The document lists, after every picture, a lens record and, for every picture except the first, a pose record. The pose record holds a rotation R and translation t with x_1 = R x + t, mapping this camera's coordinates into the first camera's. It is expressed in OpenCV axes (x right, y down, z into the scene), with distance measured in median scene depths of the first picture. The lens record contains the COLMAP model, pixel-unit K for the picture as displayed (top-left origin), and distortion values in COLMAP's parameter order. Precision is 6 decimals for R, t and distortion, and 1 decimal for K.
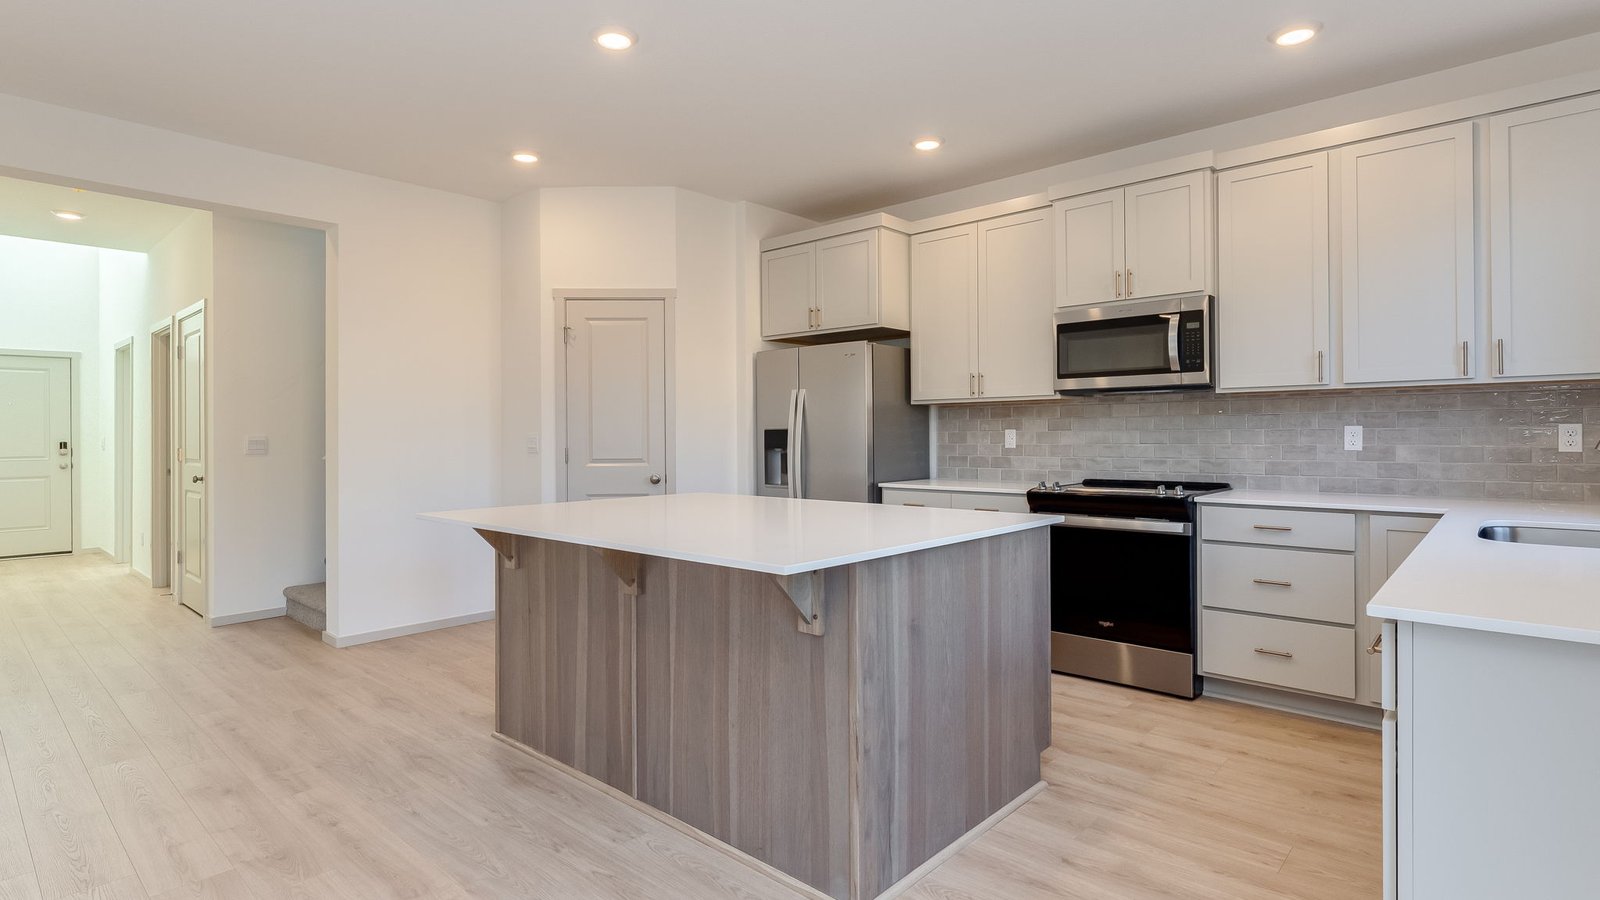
lens RADIAL K [[772.1, 0, 794.8], [0, 772.1, 437.2], [0, 0, 1]] dist [-0.001146, -0.000041]
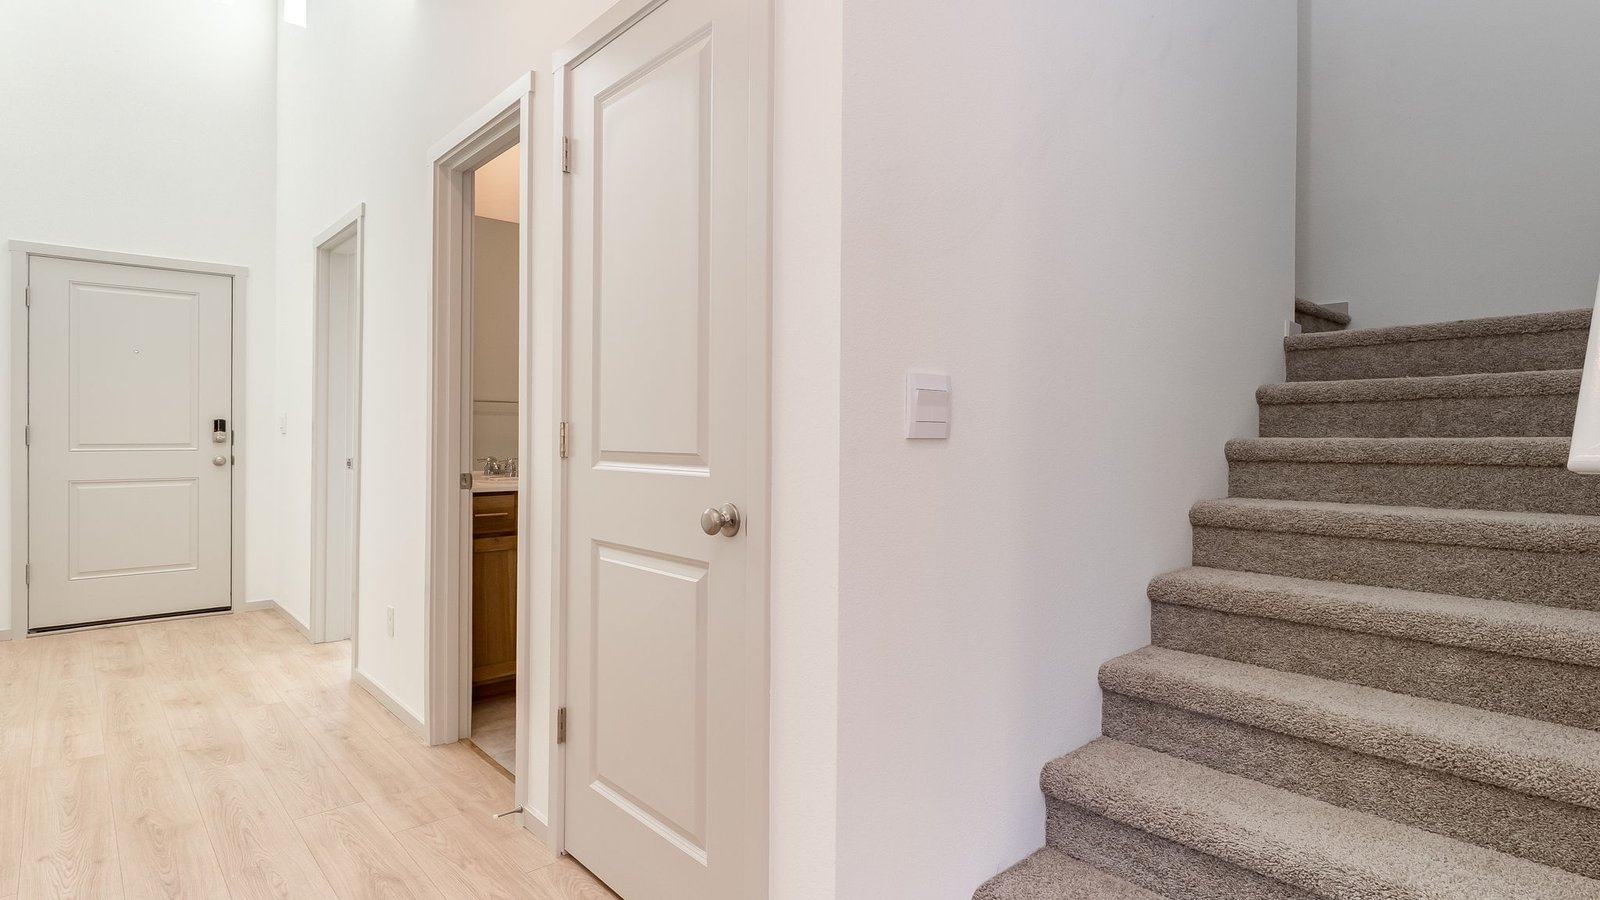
lens RADIAL K [[798.5, 0, 800.0], [0, 798.5, 450.0], [0, 0, 1]] dist [-0.001504, -0.000213]
pose [[0.994806, 0.019367, -0.099933, -0.465496], [-0.018422, 0.999776, 0.010372, 0.015220], [0.100112, -0.008478, 0.994940, 0.457836]]
